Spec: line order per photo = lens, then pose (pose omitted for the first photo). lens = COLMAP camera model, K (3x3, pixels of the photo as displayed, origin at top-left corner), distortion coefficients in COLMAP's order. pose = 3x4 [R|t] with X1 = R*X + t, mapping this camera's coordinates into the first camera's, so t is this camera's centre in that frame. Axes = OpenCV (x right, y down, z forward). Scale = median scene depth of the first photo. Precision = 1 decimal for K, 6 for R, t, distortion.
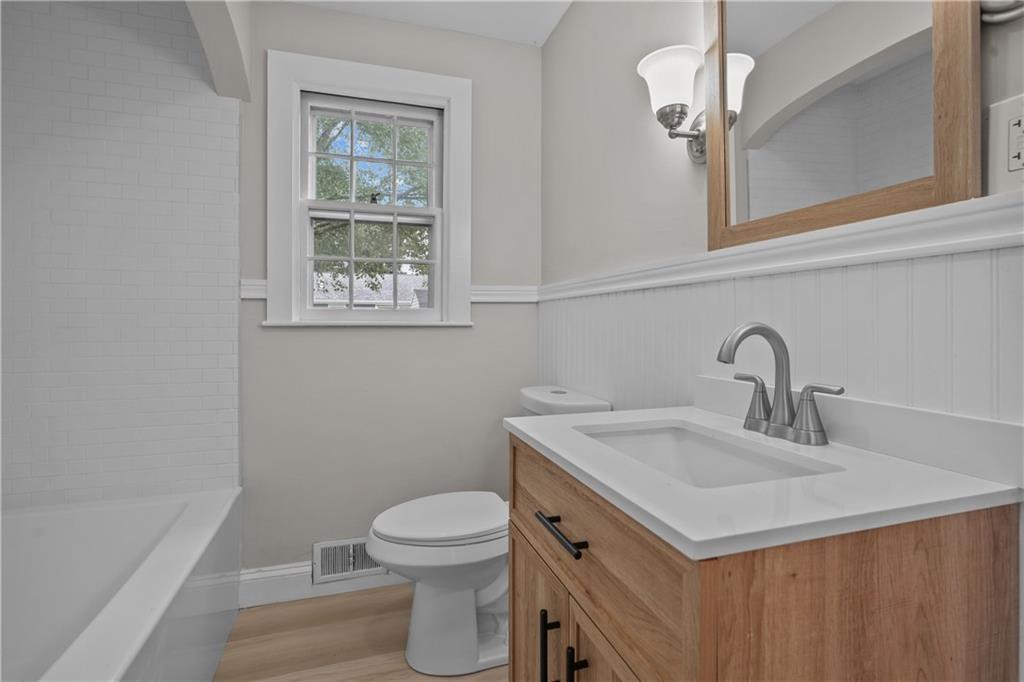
lens RADIAL K [[497.9, 0, 511.4], [0, 497.9, 319.6], [0, 0, 1]] dist [0.000570, 0.000561]
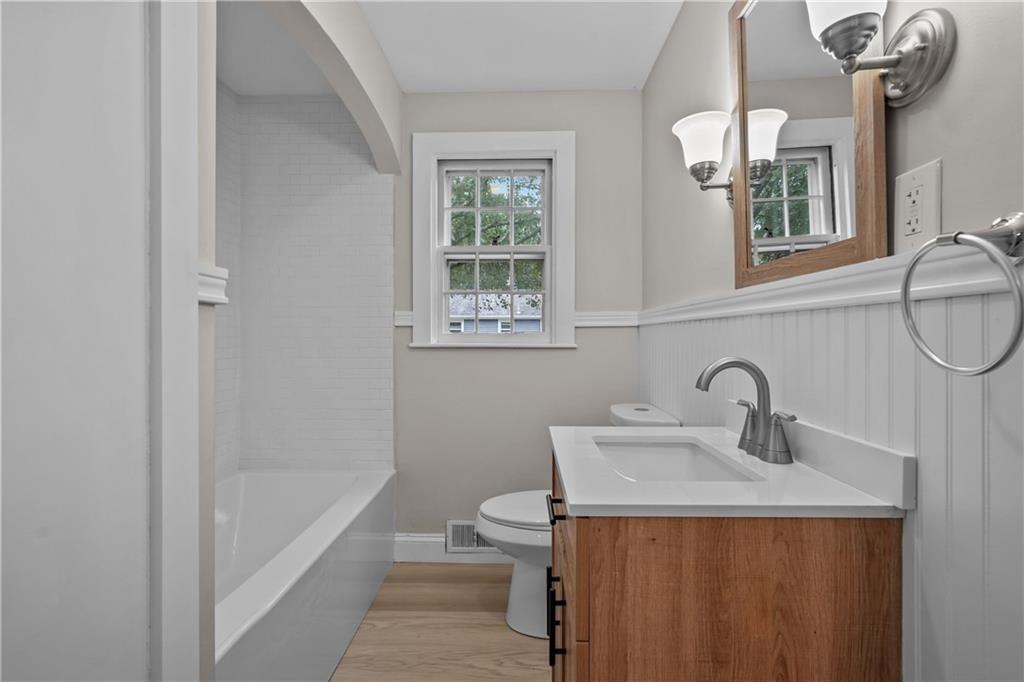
lens RADIAL K [[499.8, 0, 513.0], [0, 499.8, 334.0], [0, 0, 1]] dist [0.000724, 0.000416]
pose [[0.944720, 0.000688, -0.327877, 0.221668], [0.000346, 0.999995, 0.003094, -0.031025], [0.327877, -0.003036, 0.944715, -0.172147]]
